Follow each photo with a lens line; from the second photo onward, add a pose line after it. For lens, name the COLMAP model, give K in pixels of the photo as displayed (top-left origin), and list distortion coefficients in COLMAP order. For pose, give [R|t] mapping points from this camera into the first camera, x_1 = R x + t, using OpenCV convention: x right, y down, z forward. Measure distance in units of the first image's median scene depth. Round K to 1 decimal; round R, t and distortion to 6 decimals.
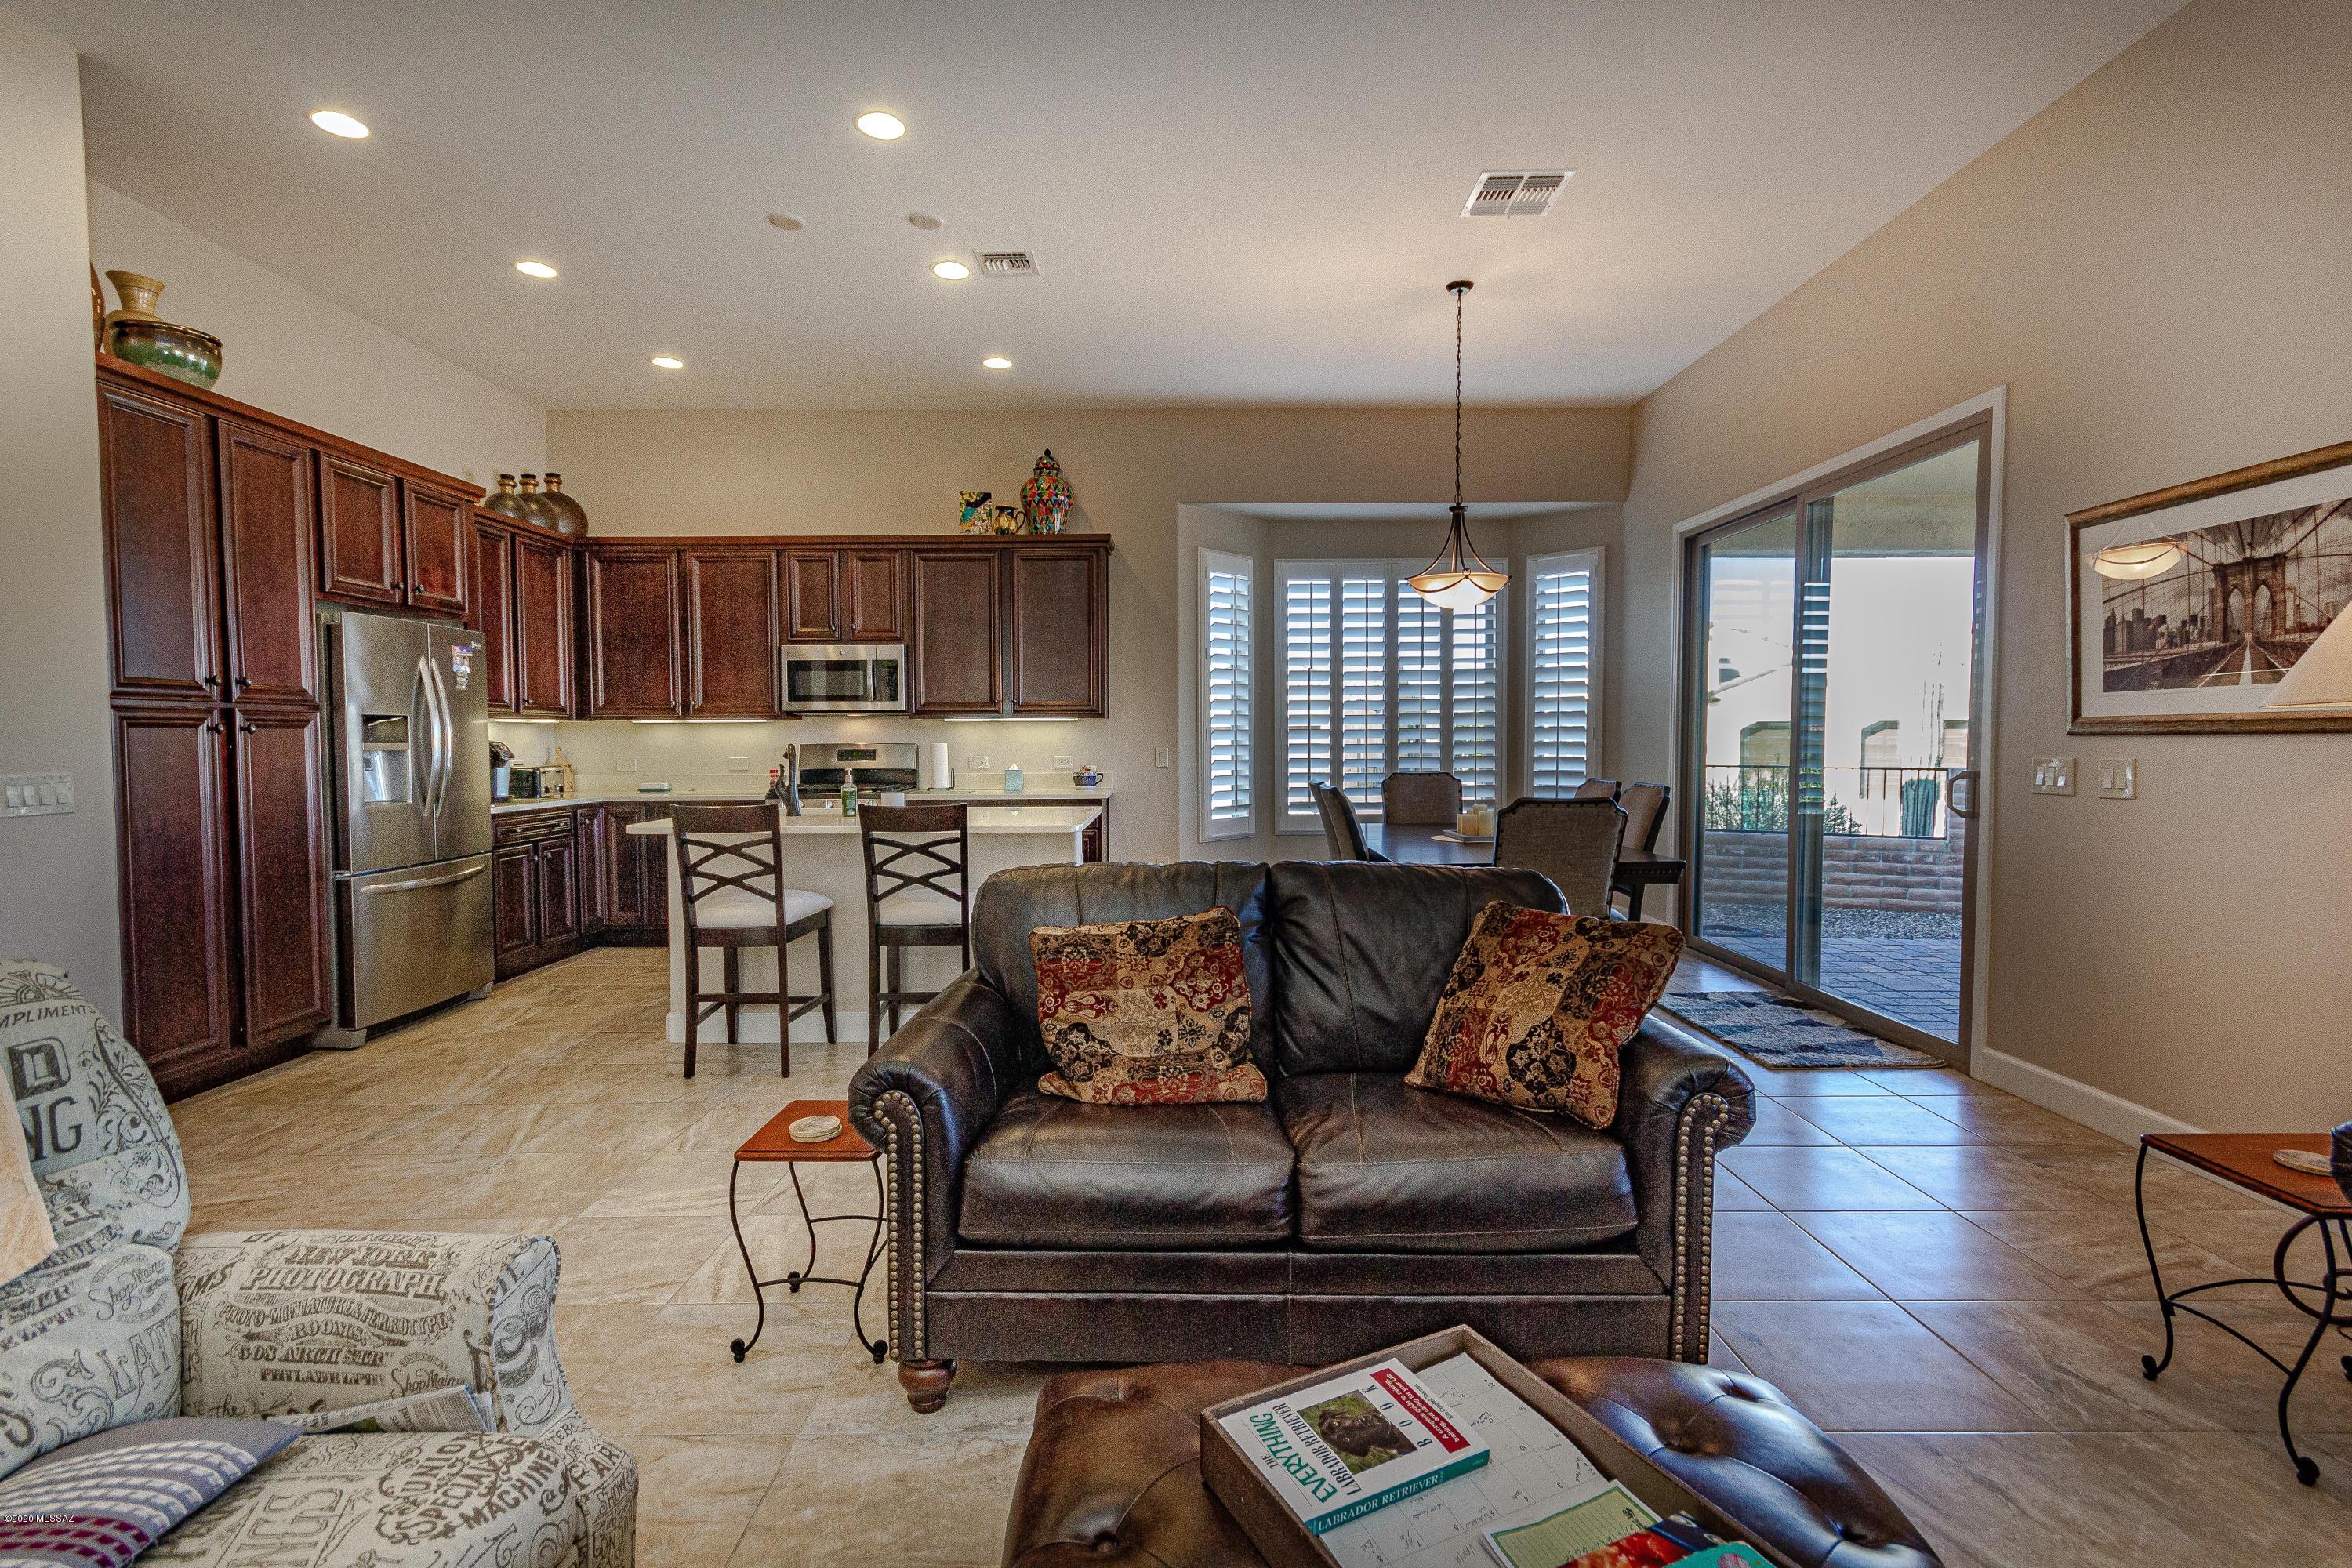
lens RADIAL K [[1101.9, 0, 1182.6], [0, 1101.9, 796.9], [0, 0, 1]] dist [0.004319, 0.001321]
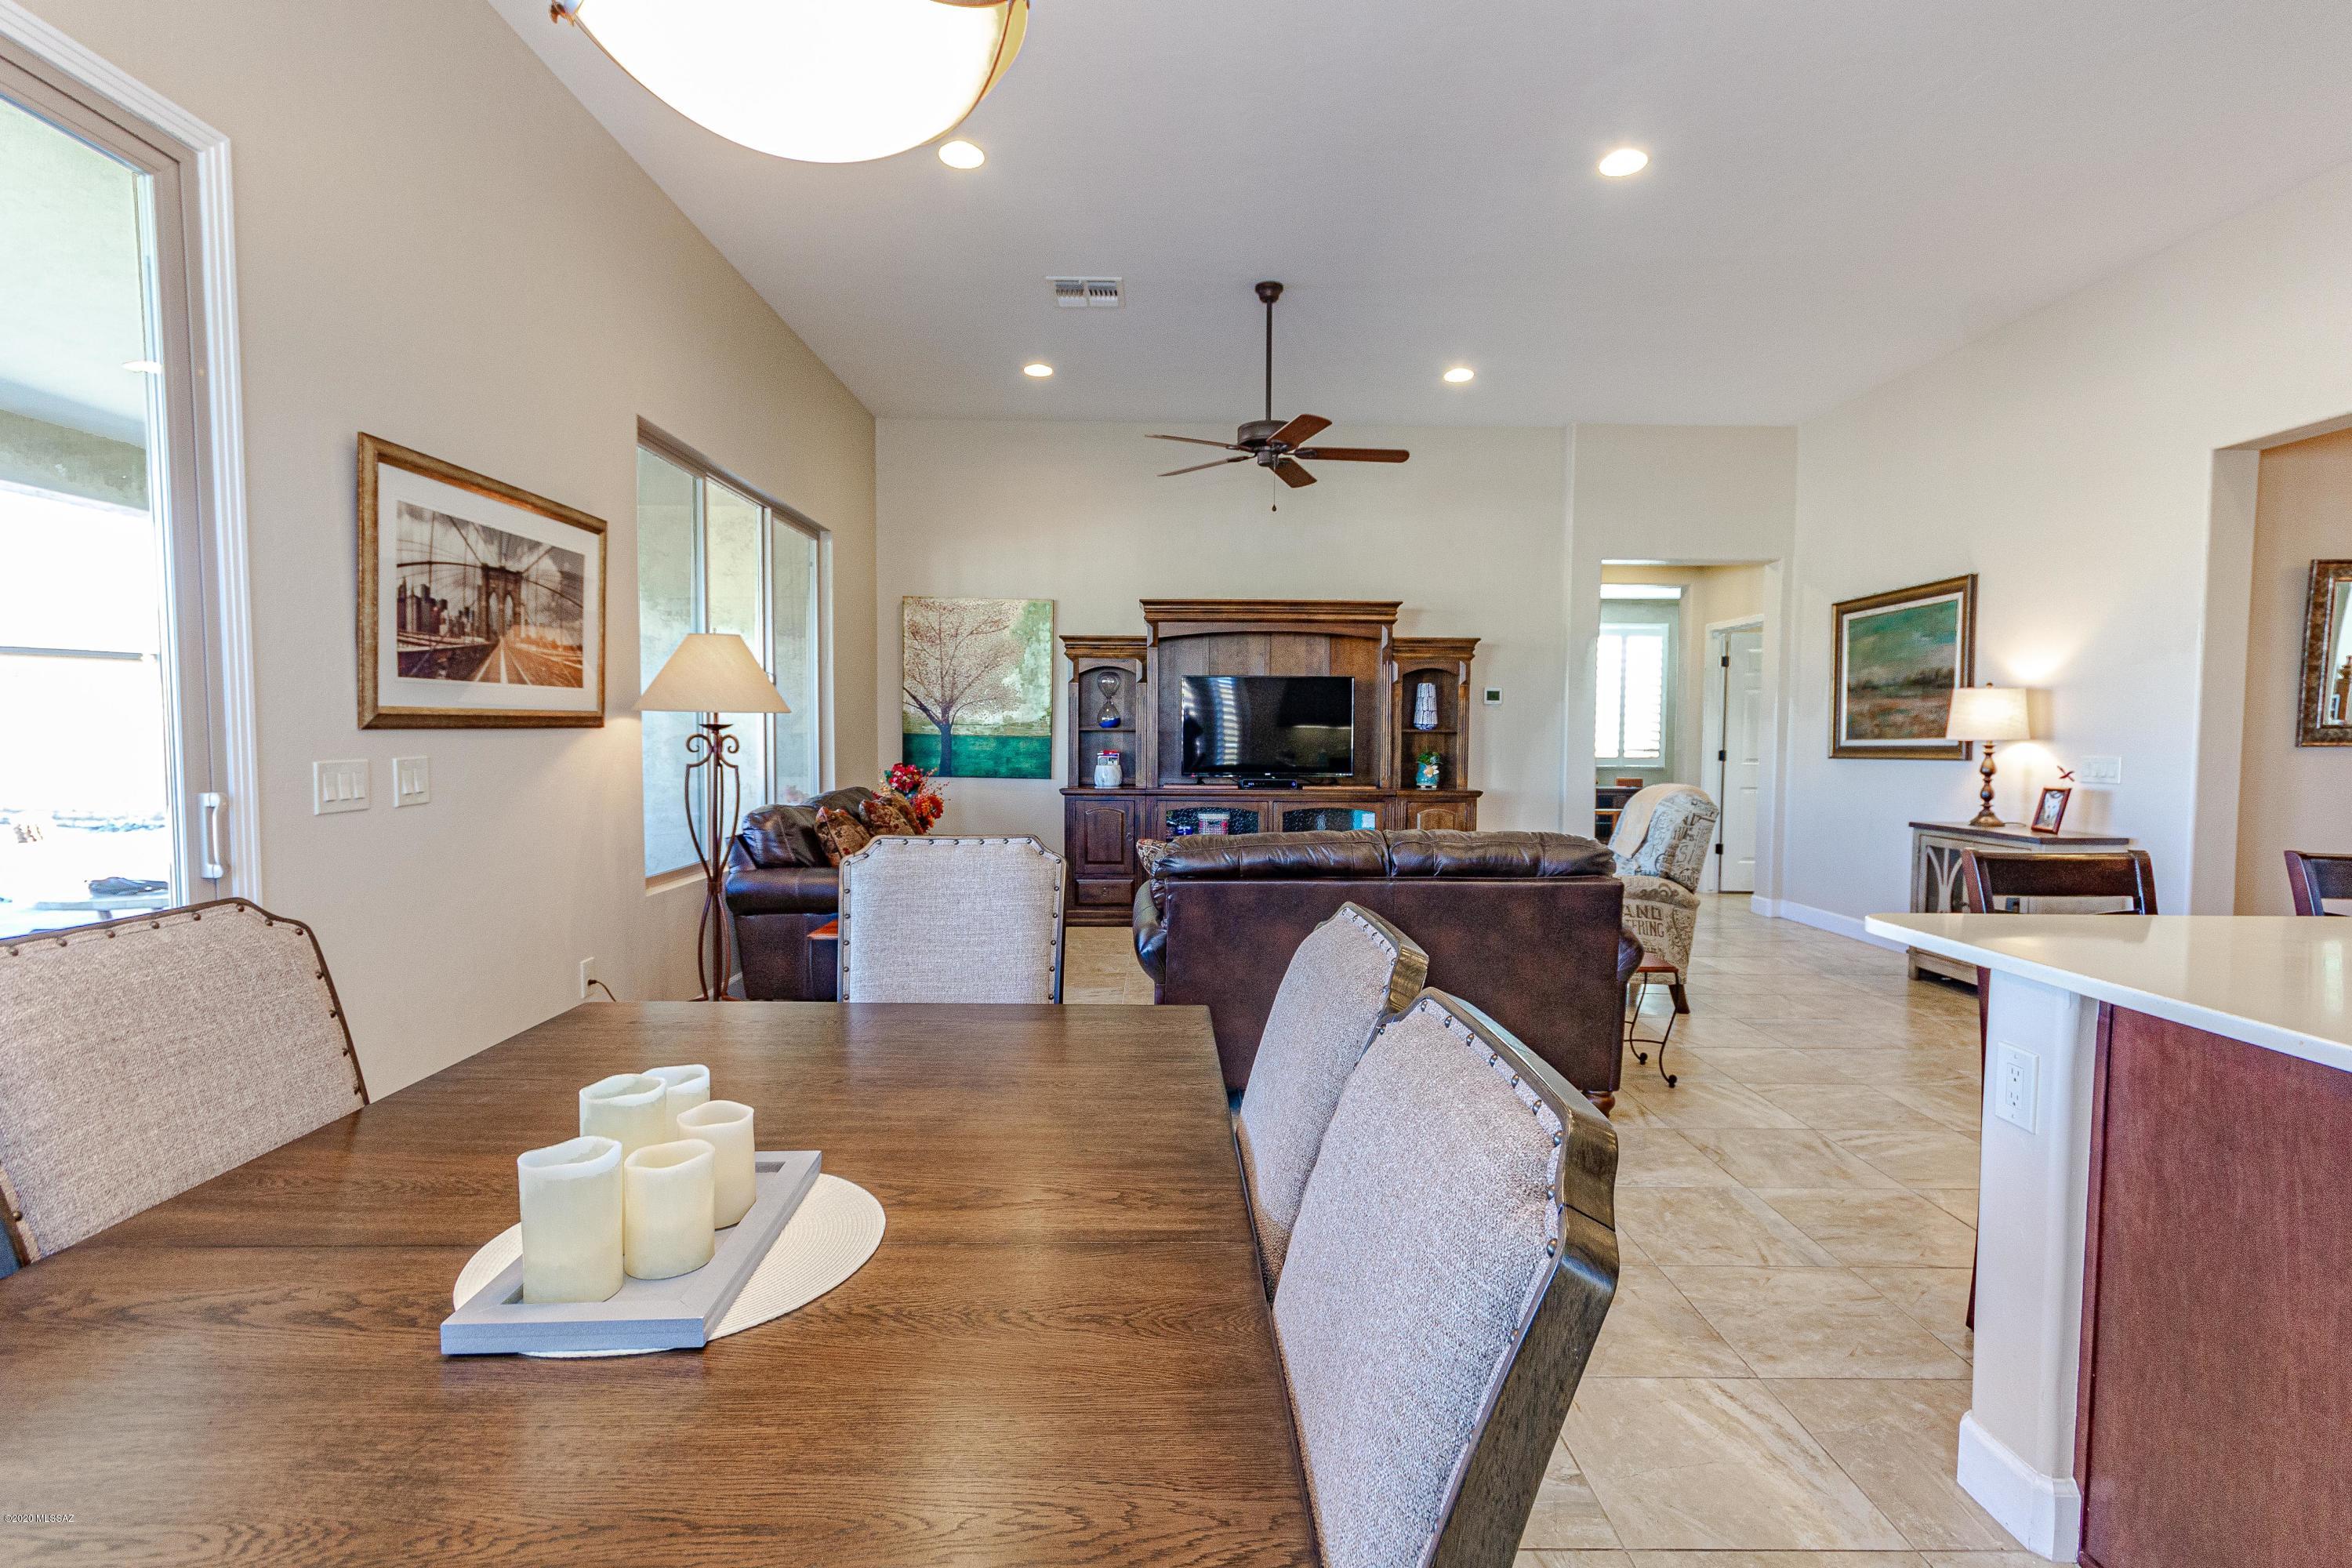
lens RADIAL K [[1101.9, 0, 1191.8], [0, 1101.9, 790.5], [0, 0, 1]] dist [0.004319, 0.001321]
pose [[-0.999738, -0.001846, -0.022813, 0.145397], [-0.004300, 0.994141, 0.108005, -0.054949], [0.022480, 0.108075, -0.993889, 0.986877]]
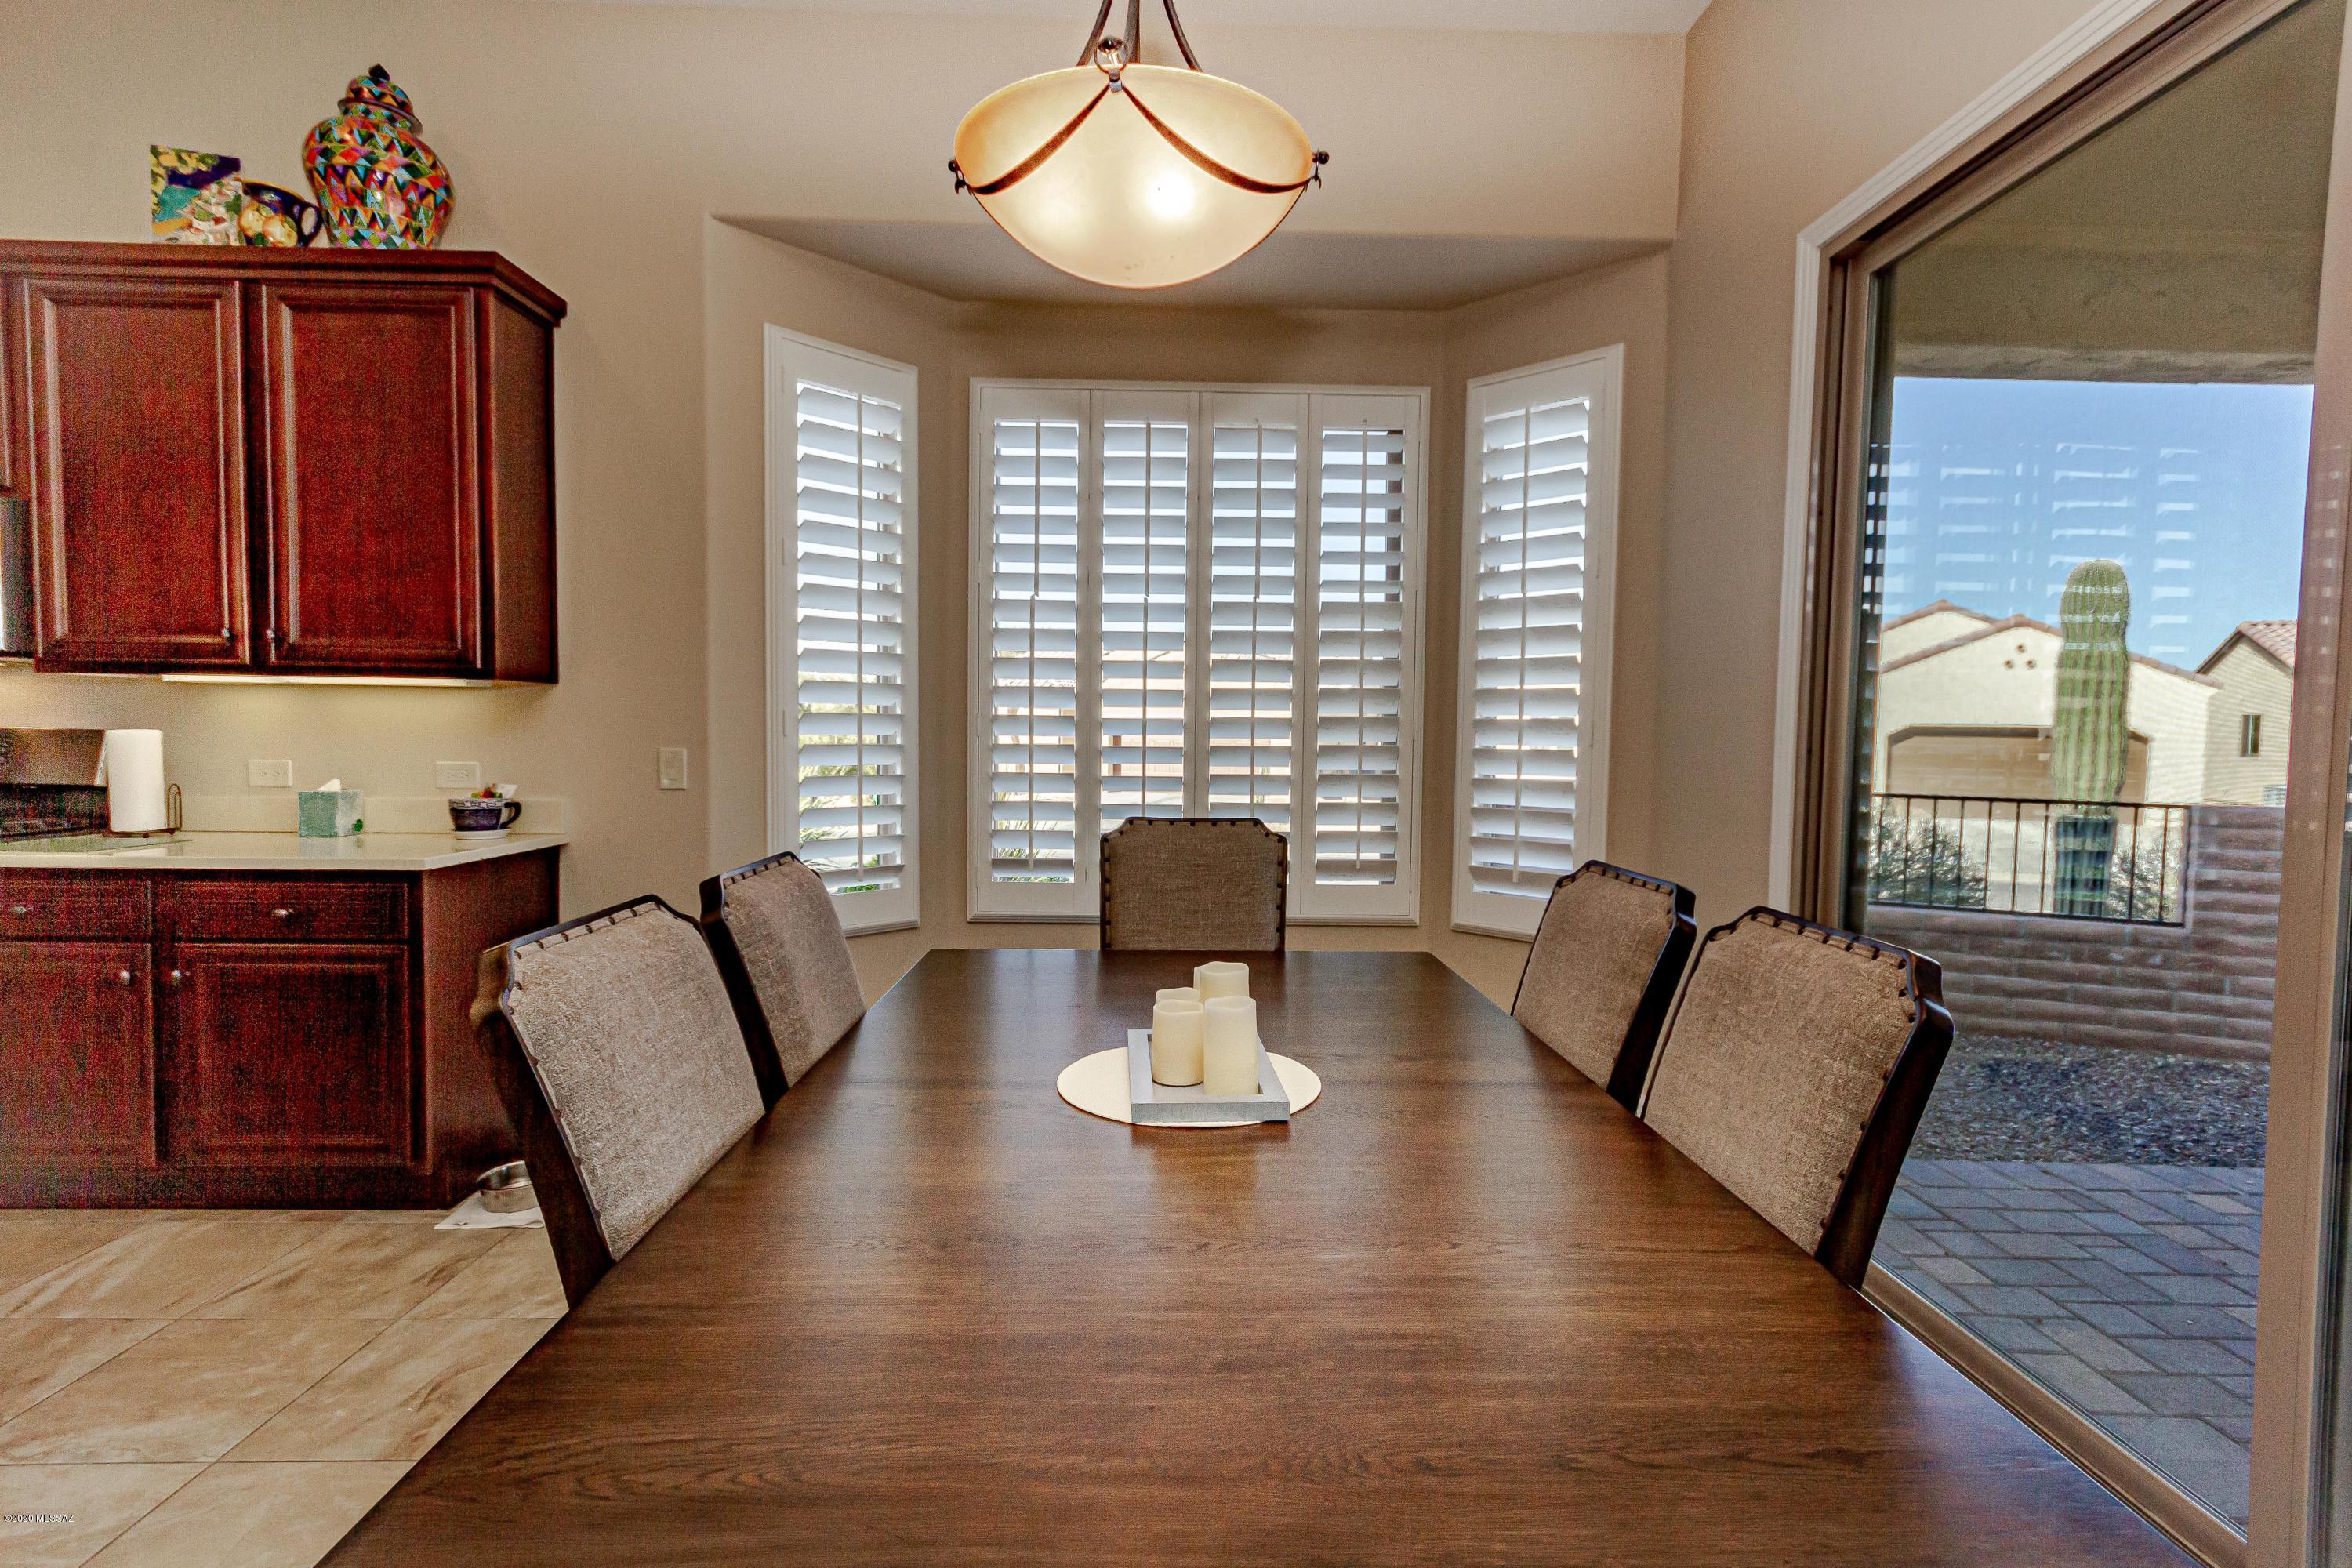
lens RADIAL K [[1101.9, 0, 1200.9], [0, 1101.9, 796.3], [0, 0, 1]] dist [0.004319, 0.001321]
pose [[0.999560, 0.016370, 0.024746, 0.212810], [-0.016429, 0.999863, 0.002174, -0.031906], [-0.024707, -0.002579, 0.999691, 0.585250]]
